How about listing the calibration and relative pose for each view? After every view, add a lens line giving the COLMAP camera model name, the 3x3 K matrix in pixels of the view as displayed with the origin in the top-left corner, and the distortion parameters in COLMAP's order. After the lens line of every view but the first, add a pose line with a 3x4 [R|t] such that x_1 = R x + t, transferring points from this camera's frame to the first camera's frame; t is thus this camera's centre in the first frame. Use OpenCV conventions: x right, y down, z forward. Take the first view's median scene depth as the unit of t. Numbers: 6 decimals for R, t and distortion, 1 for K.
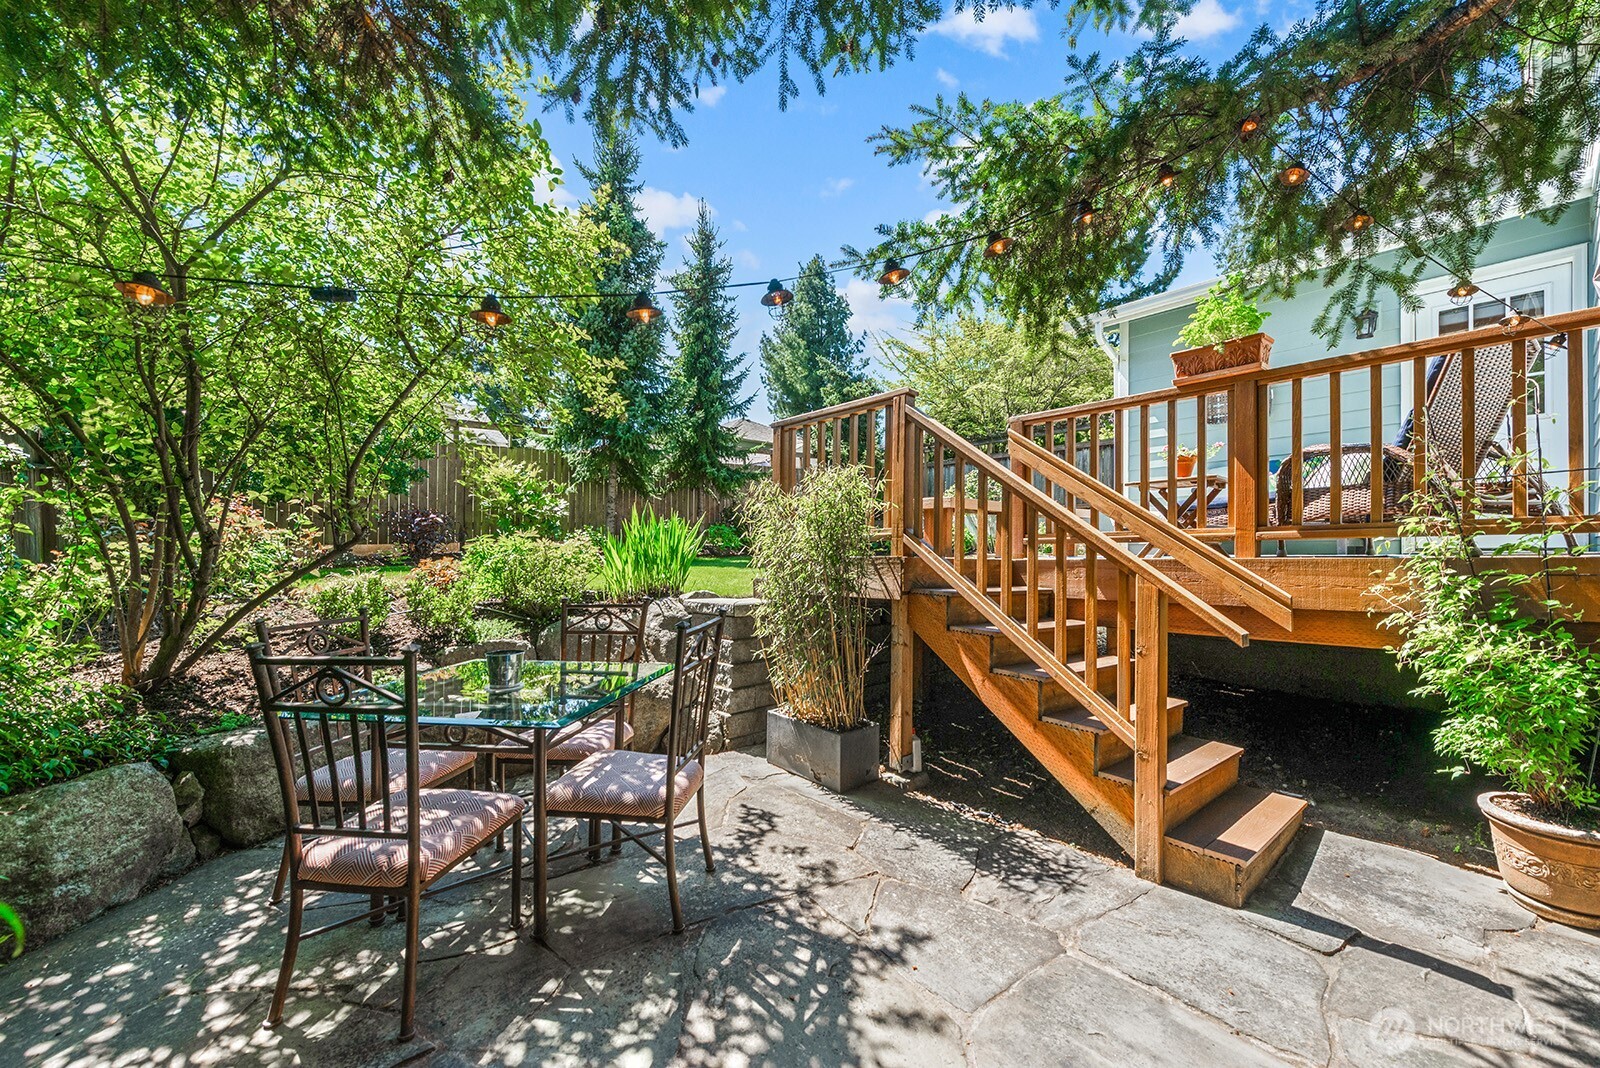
lens RADIAL K [[638.0, 0, 793.0], [0, 638.0, 542.9], [0, 0, 1]] dist [0.009040, -0.000657]
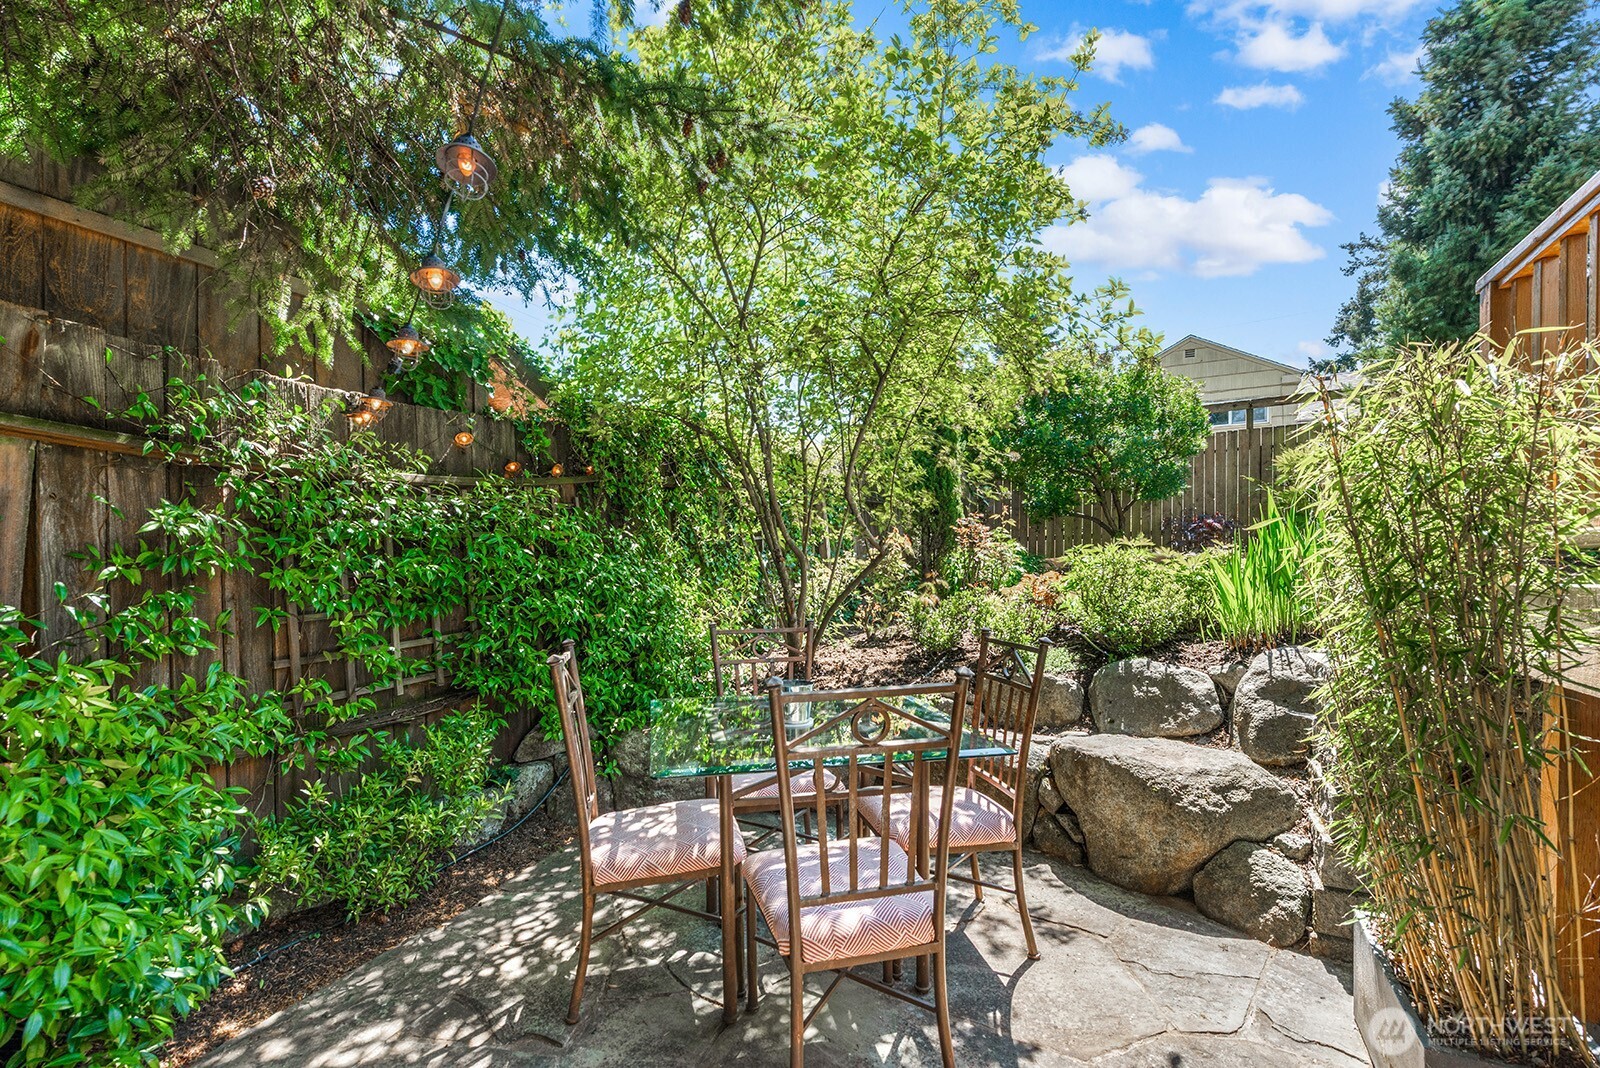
lens RADIAL K [[684.9, 0, 818.3], [0, 684.9, 566.6], [0, 0, 1]] dist [0.002822, -0.000430]
pose [[0.350509, 0.003539, -0.936553, 0.279308], [0.021496, 0.999699, 0.011822, -0.004246], [0.936313, -0.024276, 0.350328, 0.439142]]
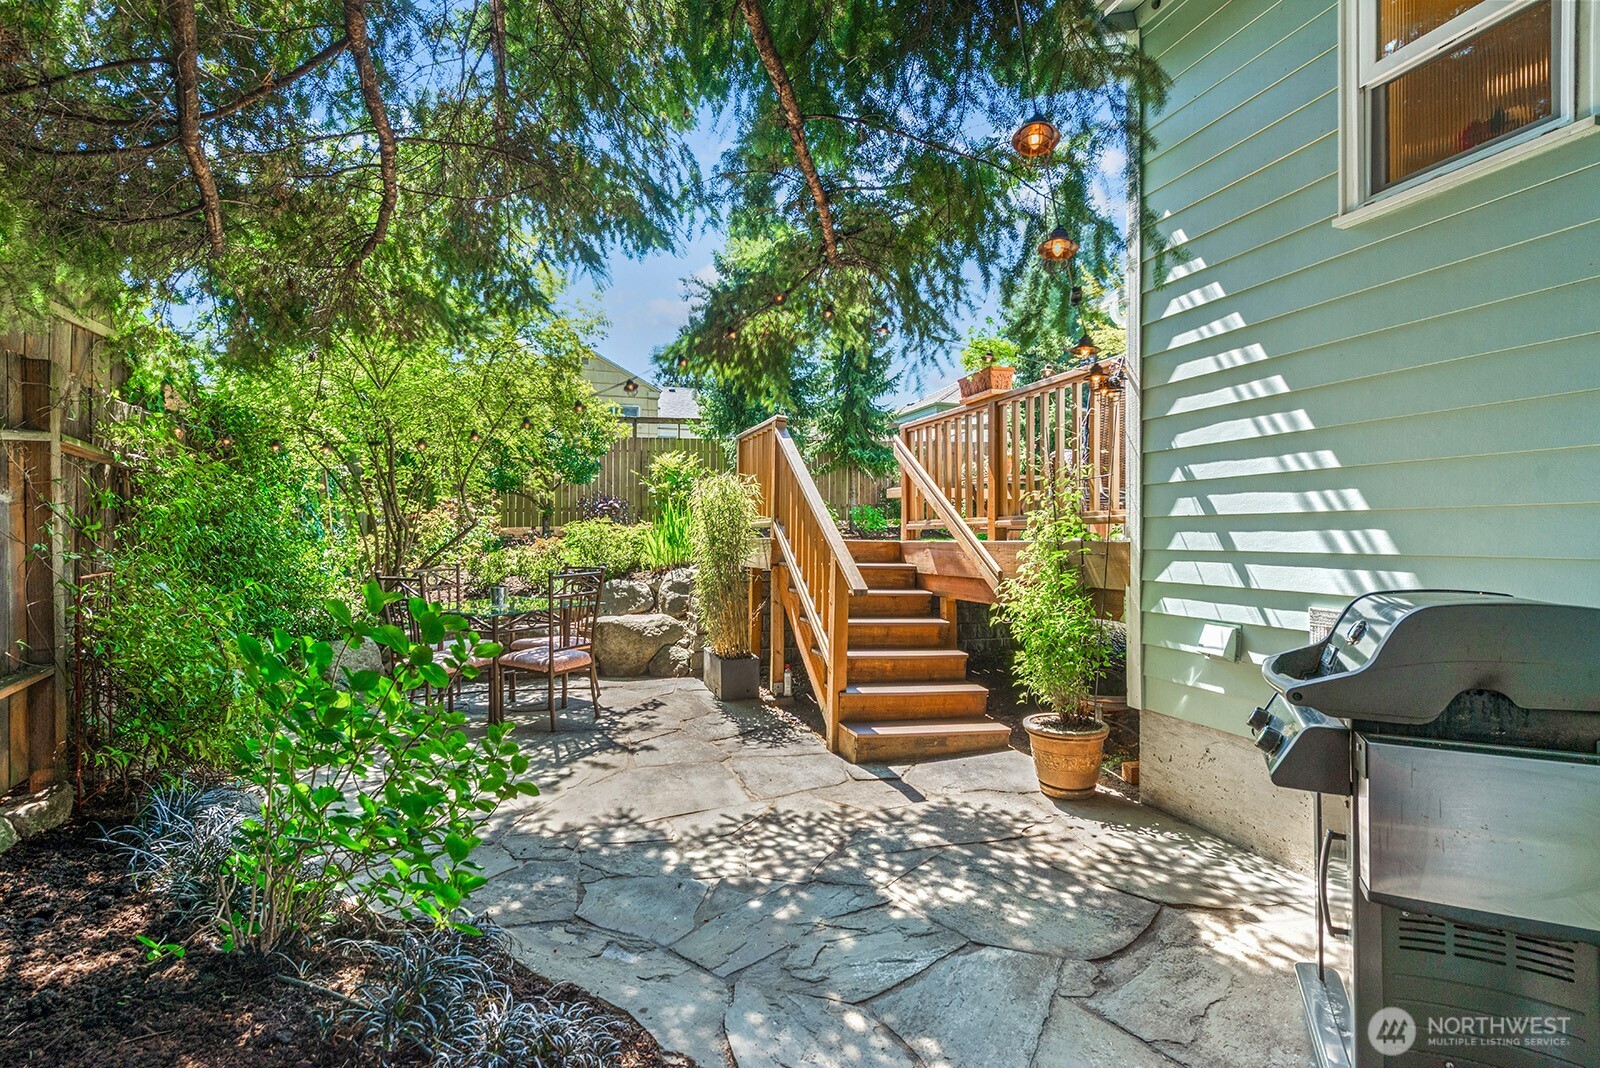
lens RADIAL K [[786.8, 0, 803.8], [0, 786.8, 534.9], [0, 0, 1]] dist [0.000894, -0.000095]
pose [[0.920671, 0.003626, -0.390323, 0.800361], [0.003934, 0.999820, 0.018568, -0.016005], [0.390320, -0.018631, 0.920491, -0.484708]]
